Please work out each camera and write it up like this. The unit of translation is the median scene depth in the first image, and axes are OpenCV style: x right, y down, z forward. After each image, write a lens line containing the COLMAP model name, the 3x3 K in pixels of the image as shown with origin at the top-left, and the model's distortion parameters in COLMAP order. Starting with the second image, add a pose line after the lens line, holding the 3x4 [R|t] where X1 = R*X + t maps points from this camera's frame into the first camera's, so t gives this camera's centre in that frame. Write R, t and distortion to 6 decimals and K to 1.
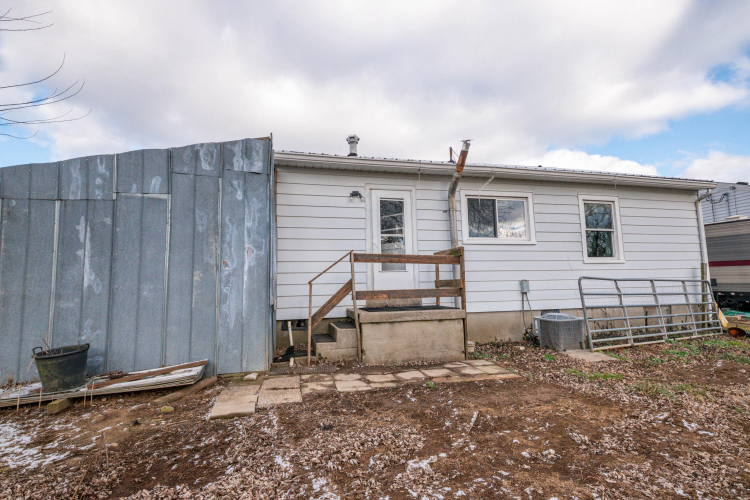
lens RADIAL K [[336.2, 0, 375.1], [0, 336.2, 251.3], [0, 0, 1]] dist [0.000186, -0.001091]
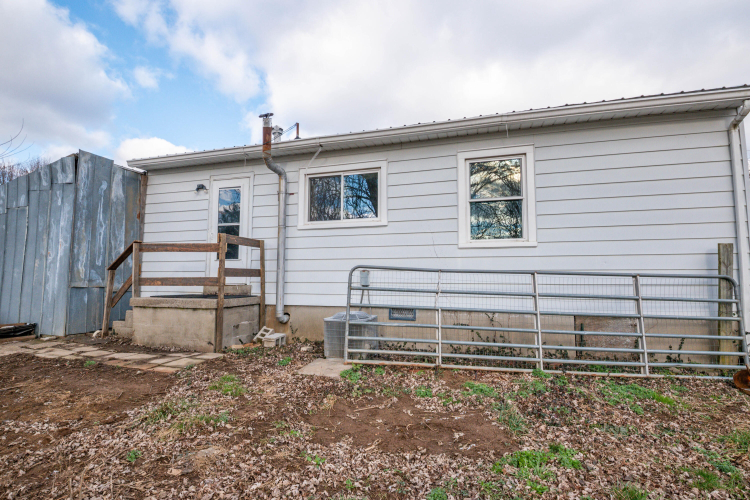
lens RADIAL K [[349.7, 0, 397.8], [0, 349.7, 253.4], [0, 0, 1]] dist [0.040036, -0.040163]
pose [[0.869230, -0.011701, -0.494269, 0.941222], [0.029527, 0.999164, 0.028274, 0.022774], [0.493525, -0.039171, 0.868849, 0.304748]]
